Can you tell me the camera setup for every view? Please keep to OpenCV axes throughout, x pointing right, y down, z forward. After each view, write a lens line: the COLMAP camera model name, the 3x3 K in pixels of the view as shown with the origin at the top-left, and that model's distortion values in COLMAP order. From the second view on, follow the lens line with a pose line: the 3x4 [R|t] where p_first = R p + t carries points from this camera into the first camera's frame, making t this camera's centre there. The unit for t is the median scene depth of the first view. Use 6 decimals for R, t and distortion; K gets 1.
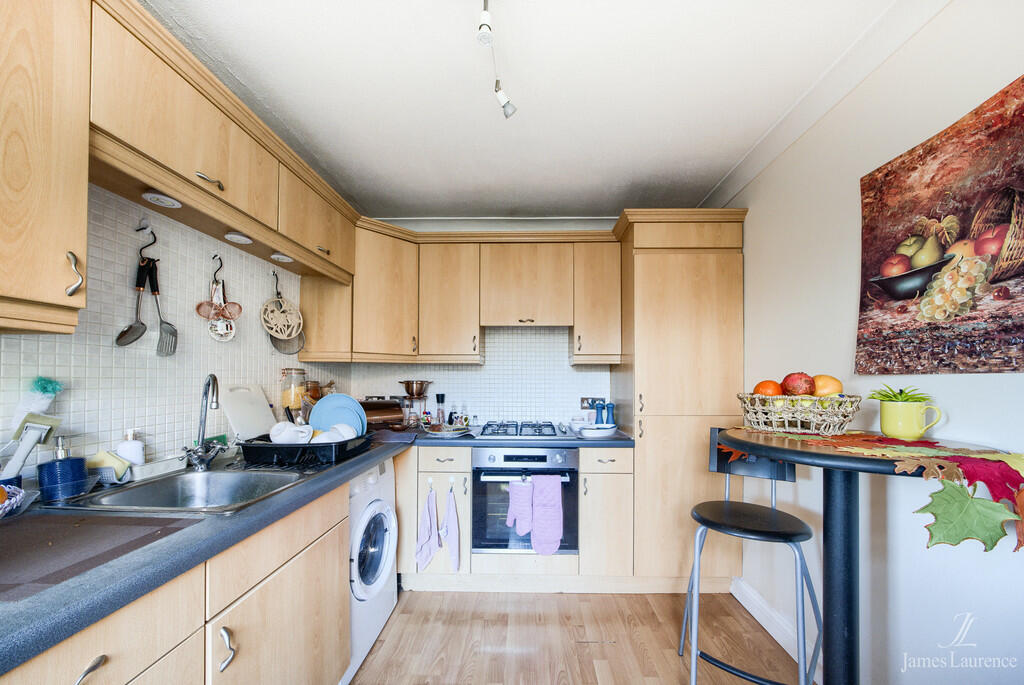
lens RADIAL K [[349.4, 0, 514.2], [0, 349.4, 375.8], [0, 0, 1]] dist [-0.013313, -0.000028]
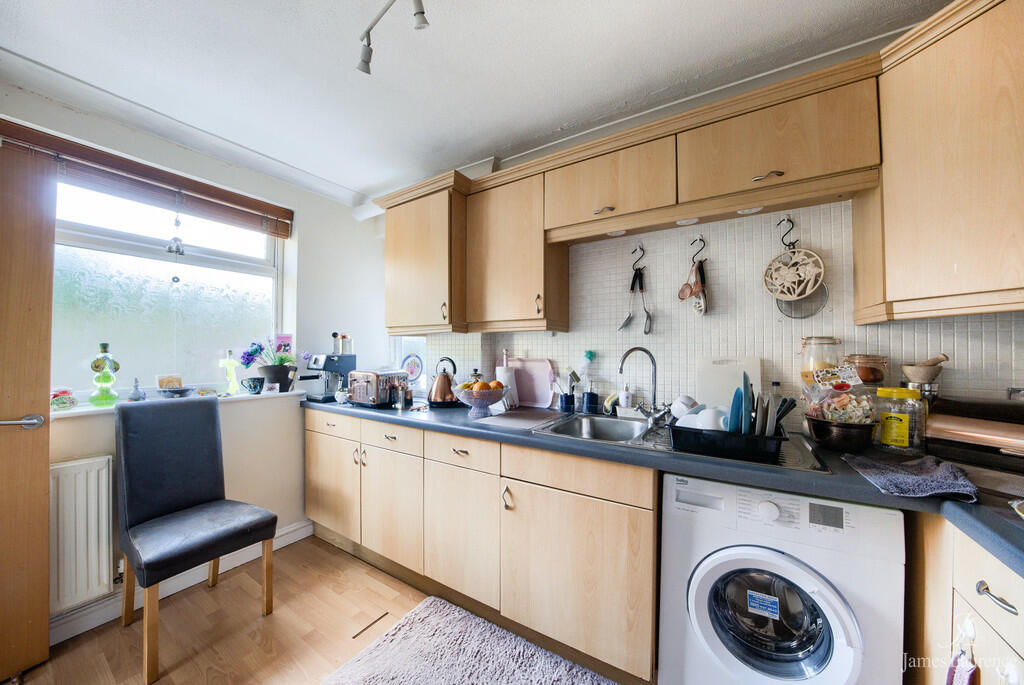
lens RADIAL K [[352.5, 0, 512.0], [0, 352.5, 342.5], [0, 0, 1]] dist [-0.014075, -0.000126]
pose [[-0.501939, -0.014107, -0.864788, 0.340832], [0.007472, 0.999759, -0.020645, 0.001077], [0.864871, -0.016824, -0.501713, 0.871308]]
